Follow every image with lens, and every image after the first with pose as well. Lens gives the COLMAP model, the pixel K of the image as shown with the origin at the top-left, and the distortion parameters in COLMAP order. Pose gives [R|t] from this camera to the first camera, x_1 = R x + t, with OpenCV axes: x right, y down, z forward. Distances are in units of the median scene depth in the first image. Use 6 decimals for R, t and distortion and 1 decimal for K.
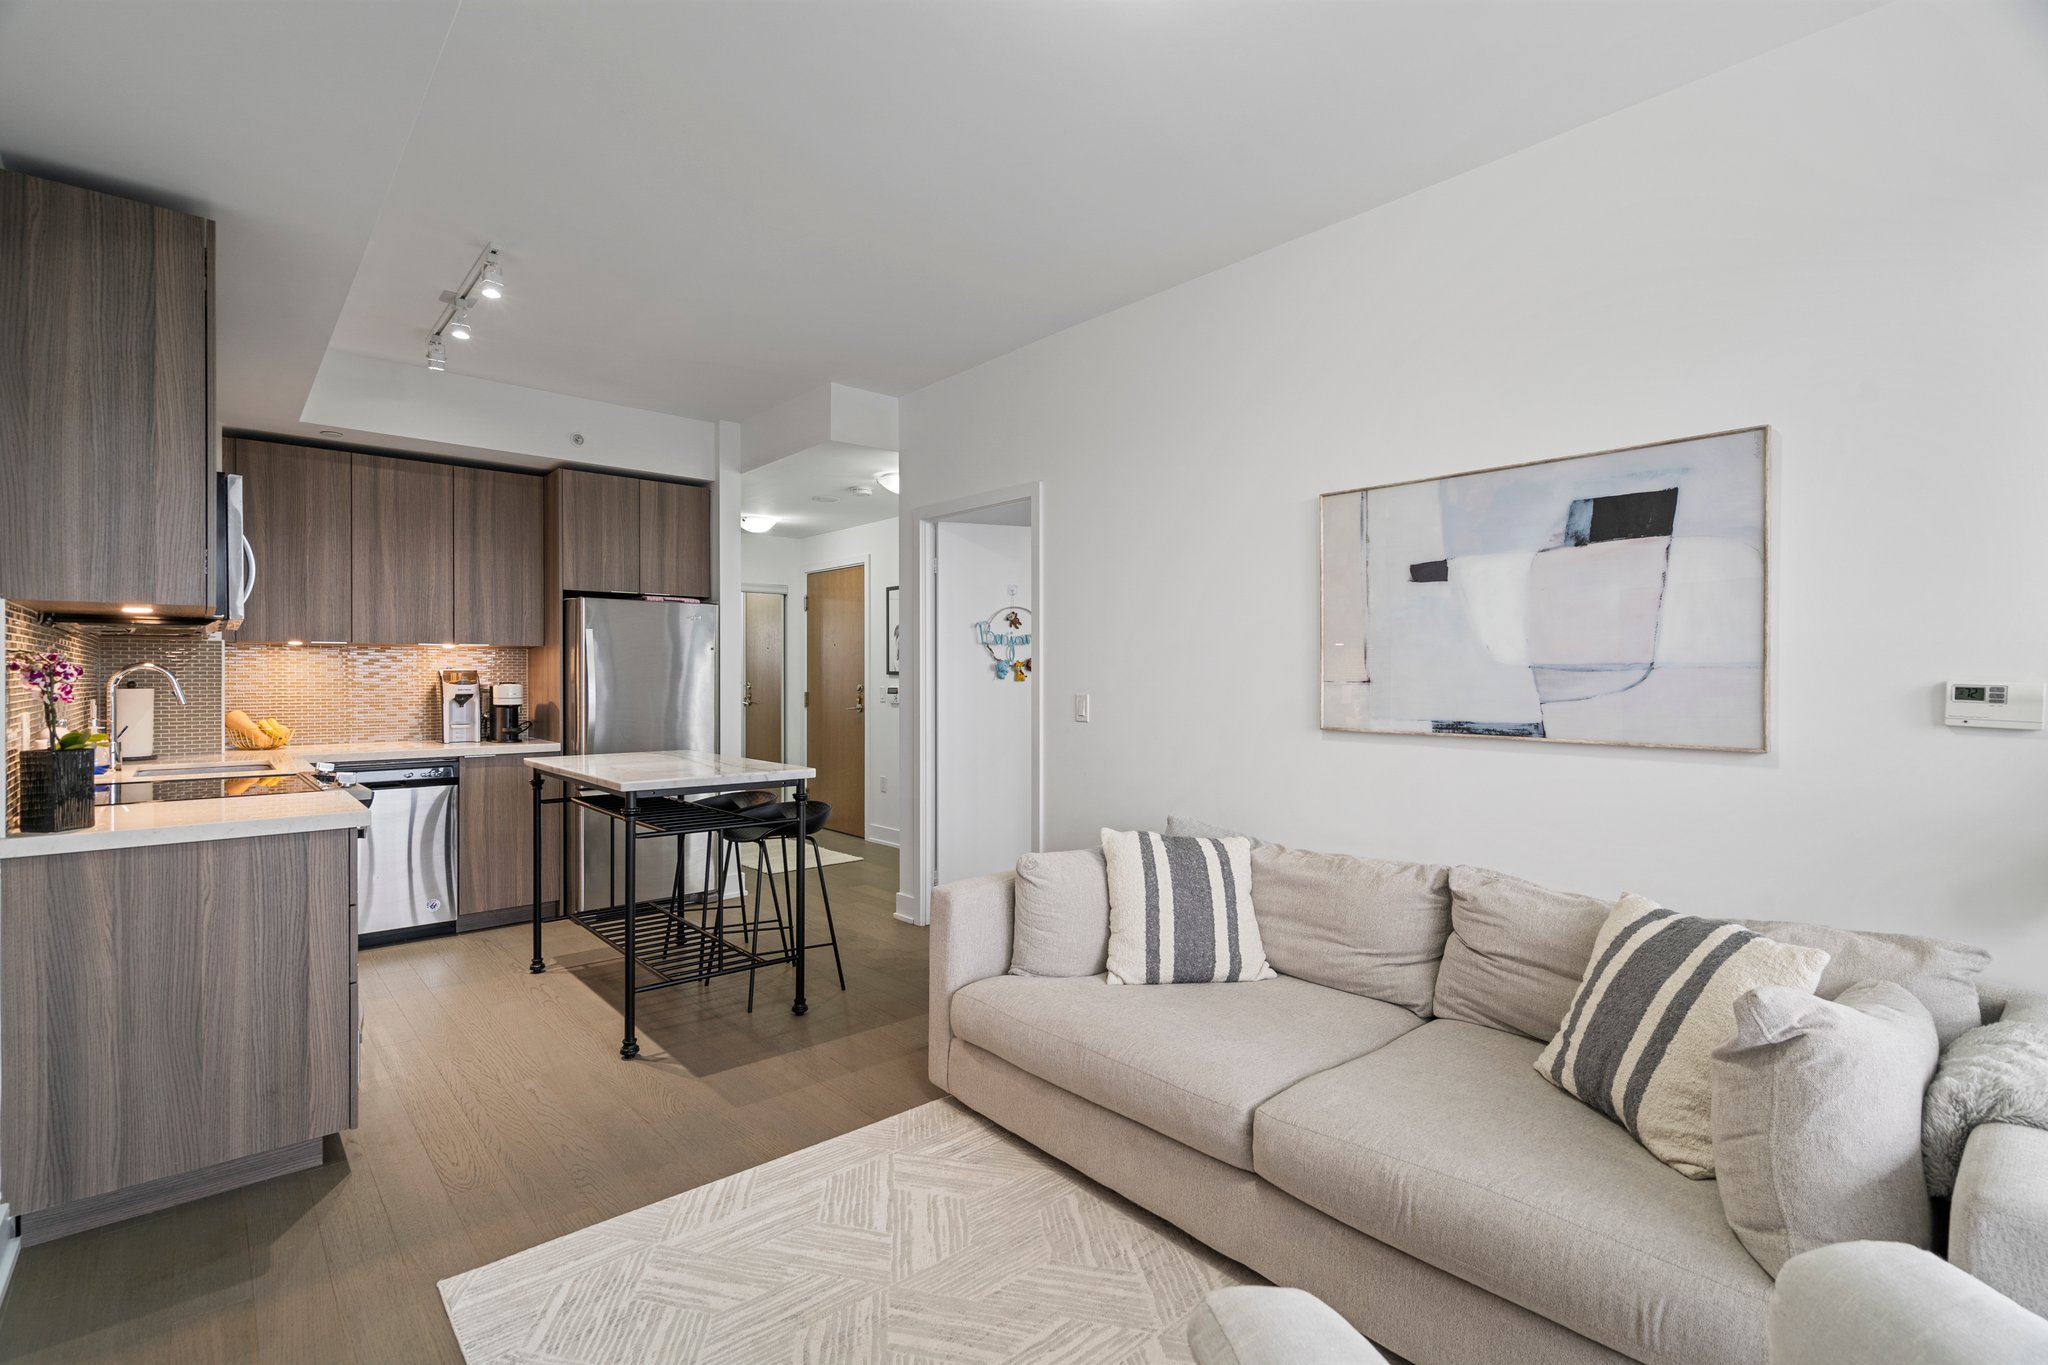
lens RADIAL K [[931.6, 0, 1014.6], [0, 931.6, 673.9], [0, 0, 1]] dist [-0.010023, 0.004059]
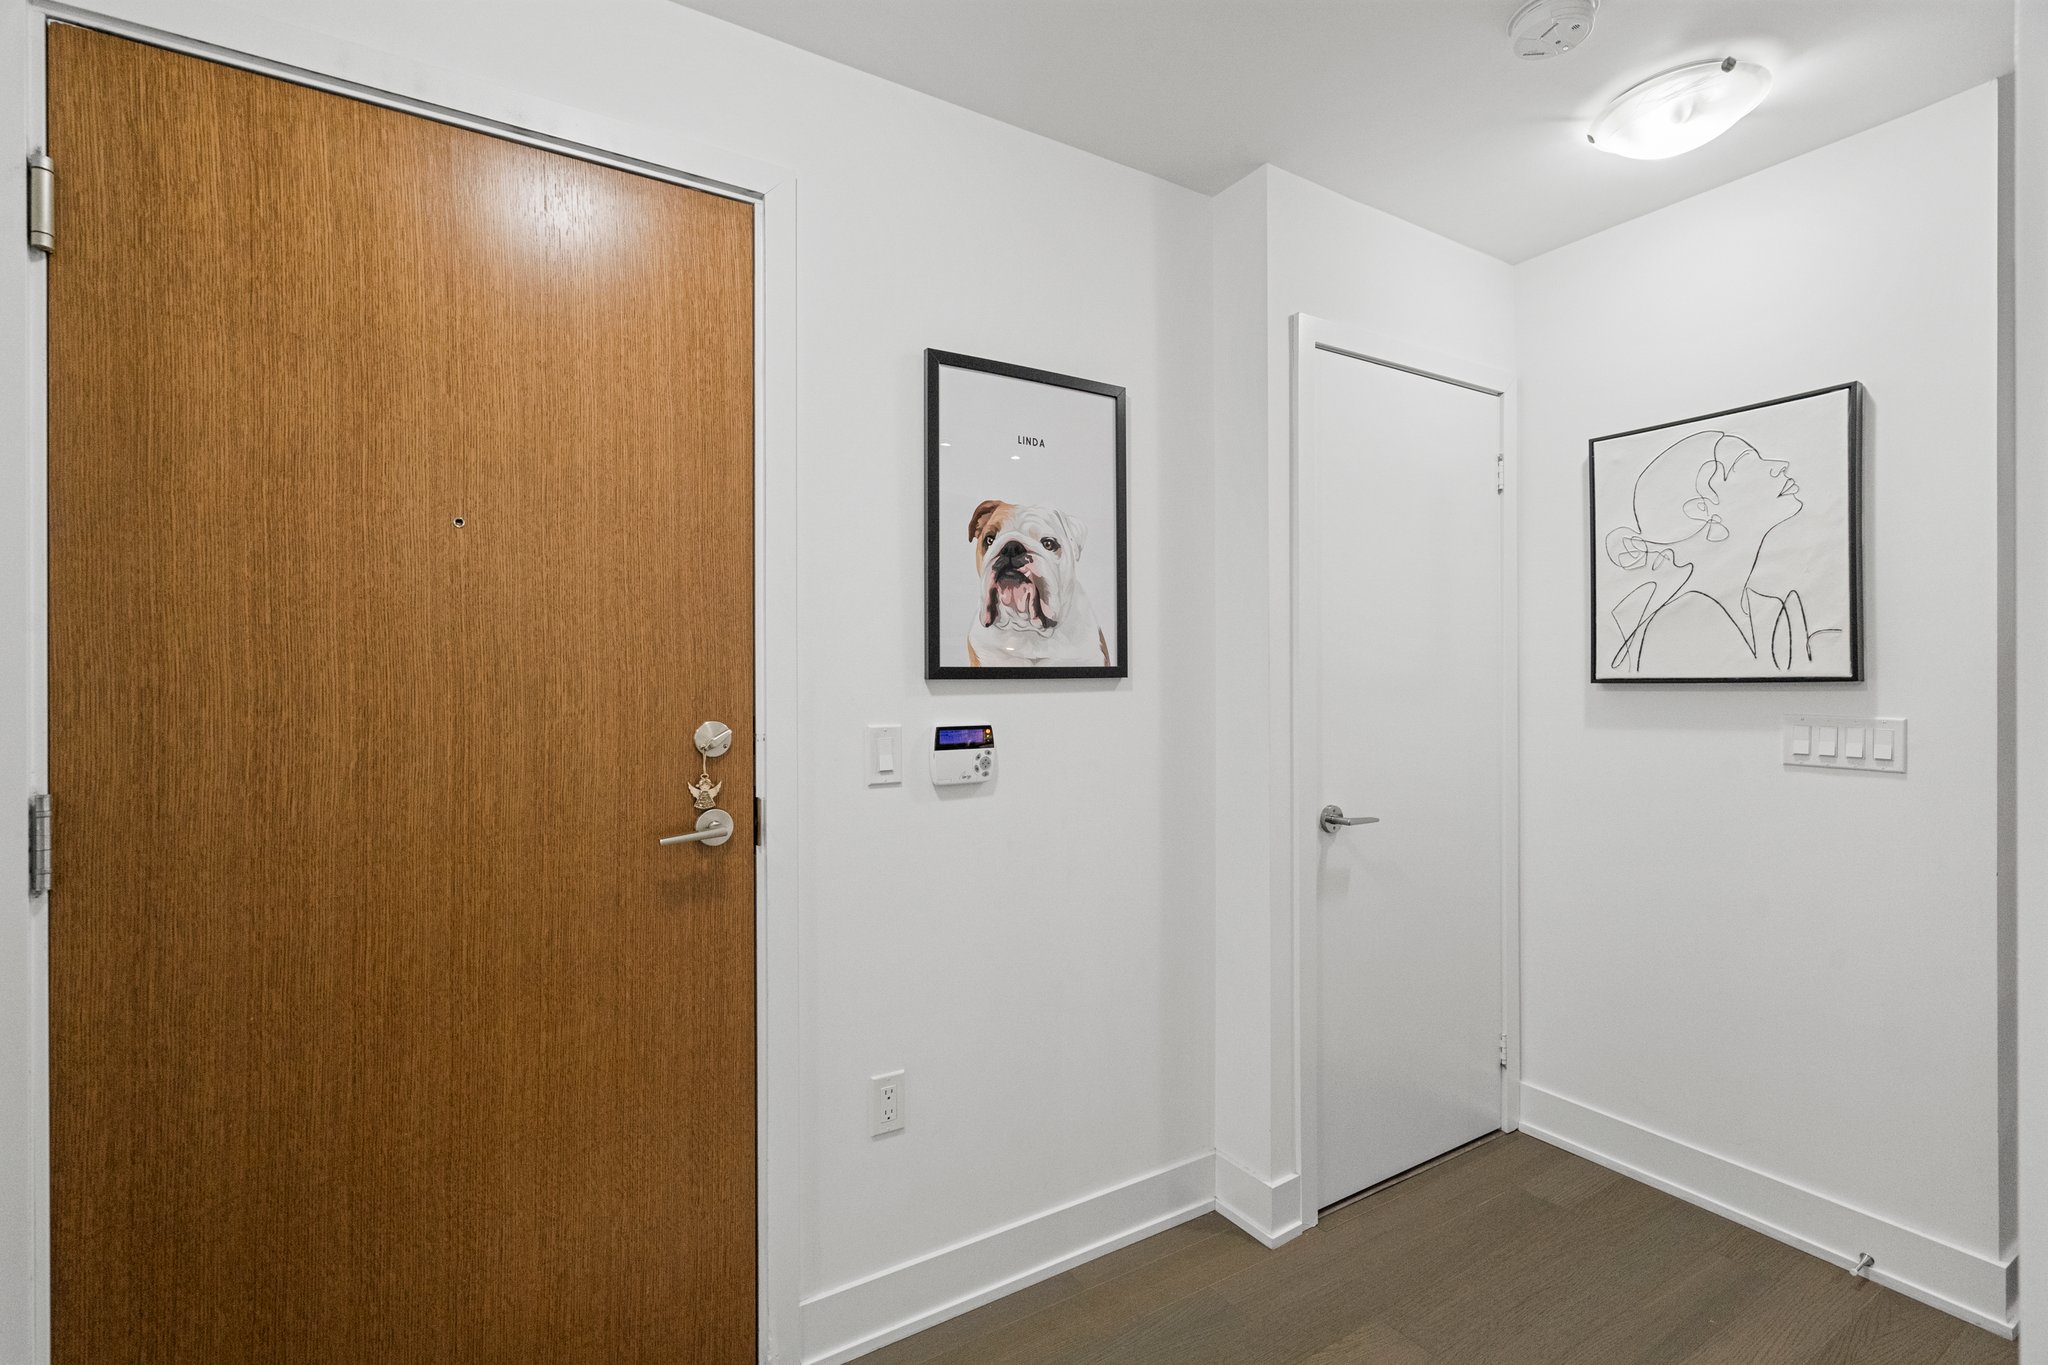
lens RADIAL K [[931.6, 0, 1035.1], [0, 931.6, 662.4], [0, 0, 1]] dist [-0.010023, 0.004059]
pose [[0.196191, 0.003304, 0.980560, -0.618423], [0.004771, 0.999979, -0.004324, -0.004412], [-0.980554, 0.005527, 0.196171, 1.458652]]
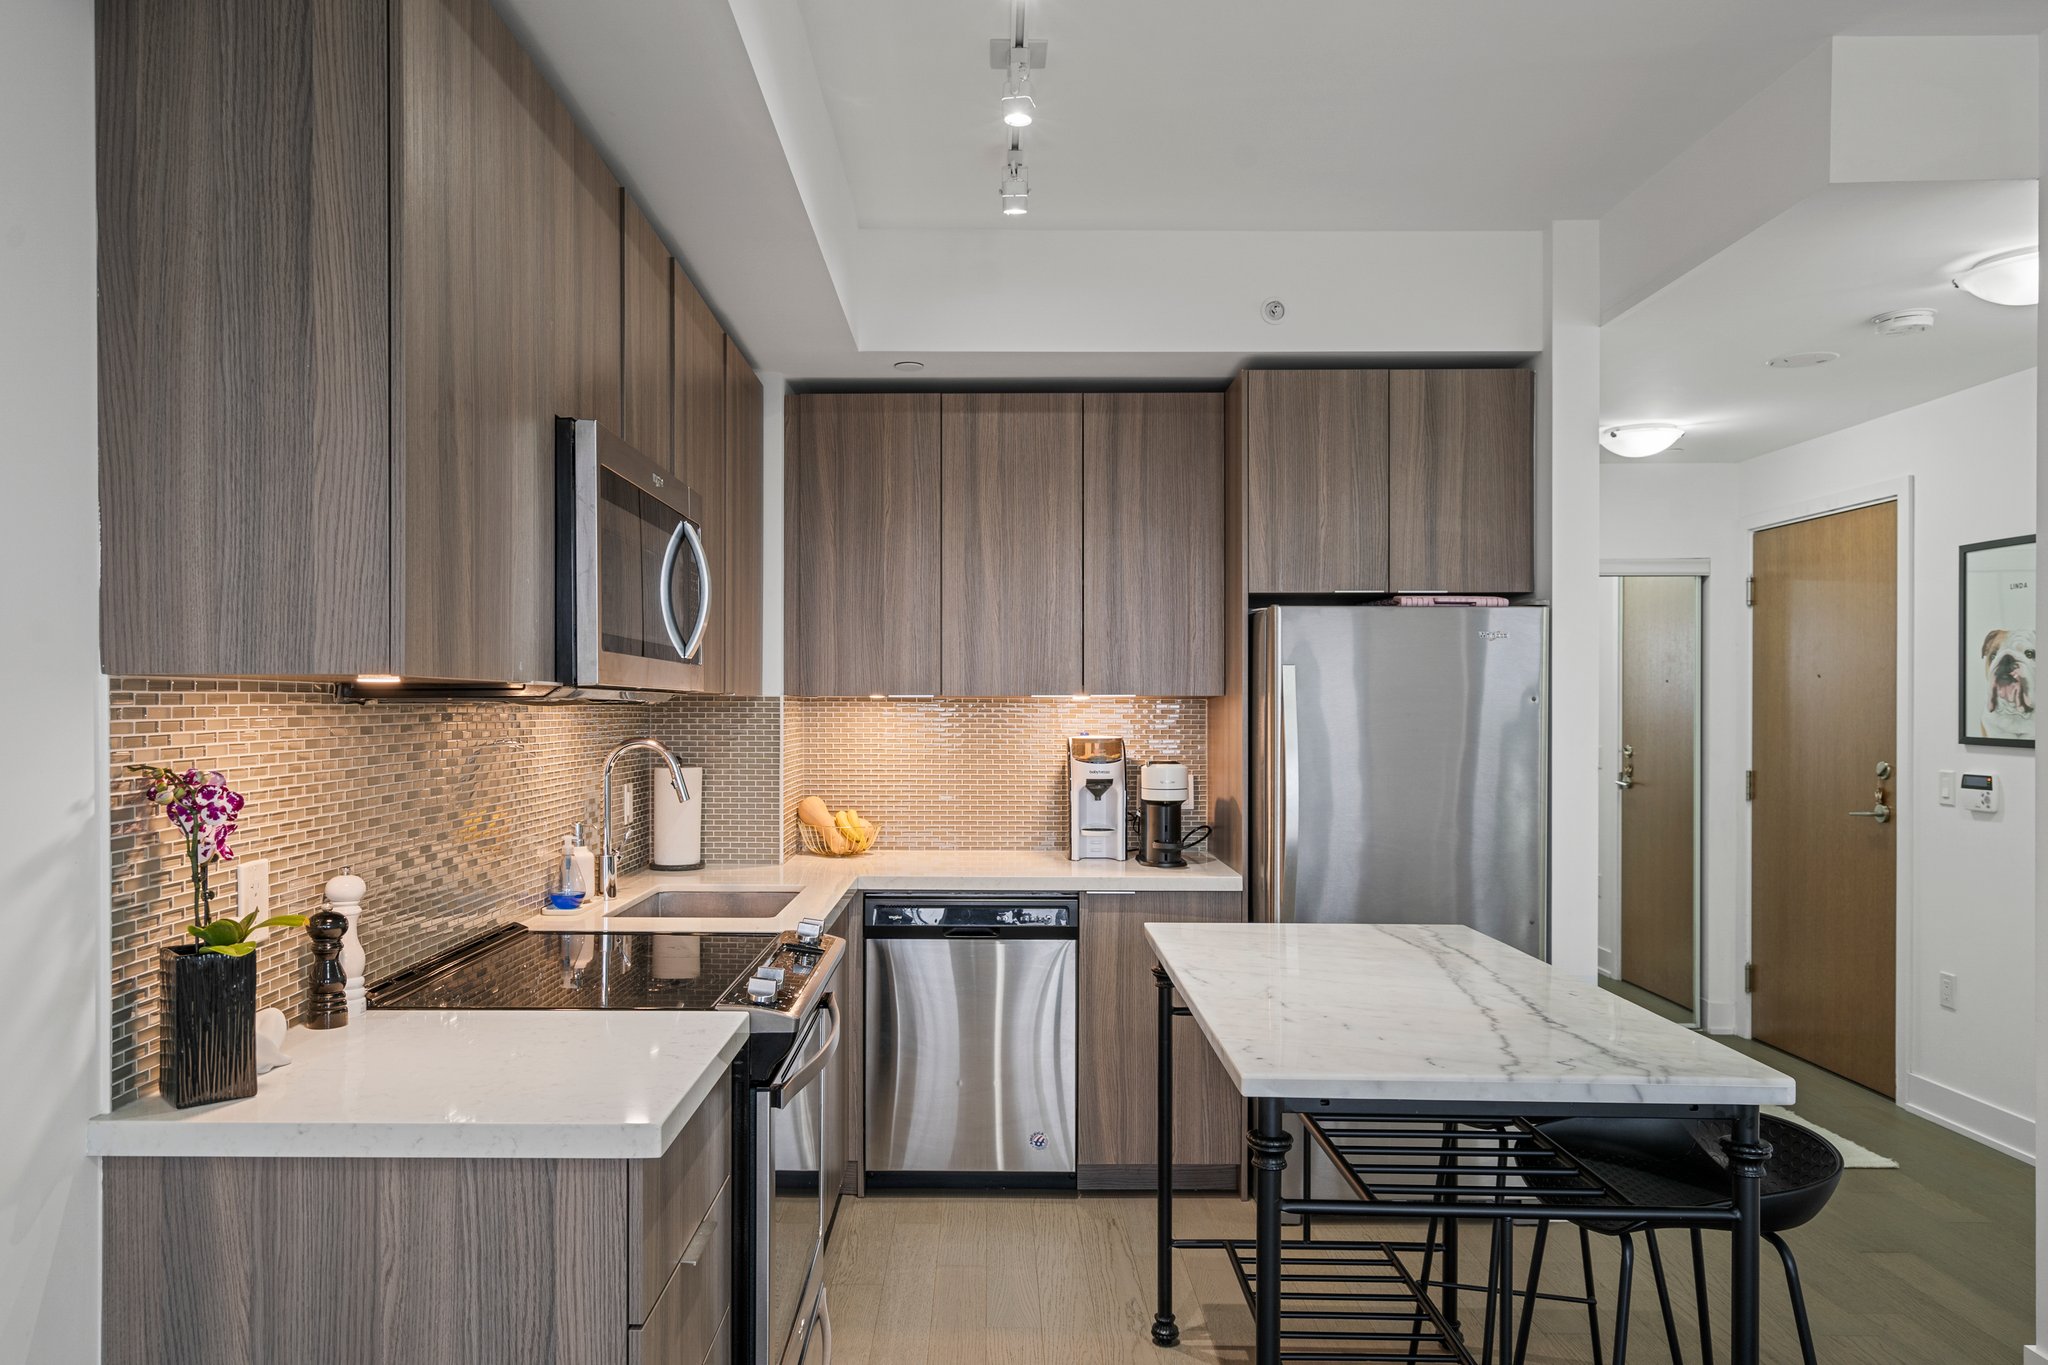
lens RADIAL K [[1355.3, 0, 976.0], [0, 1355.3, 710.1], [0, 0, 1]] dist [0.003146, 0.007910]
pose [[0.741963, 0.003990, -0.670429, -0.081459], [-0.000749, 0.999987, 0.005122, -0.029147], [0.670440, -0.003298, 0.741956, 0.339834]]
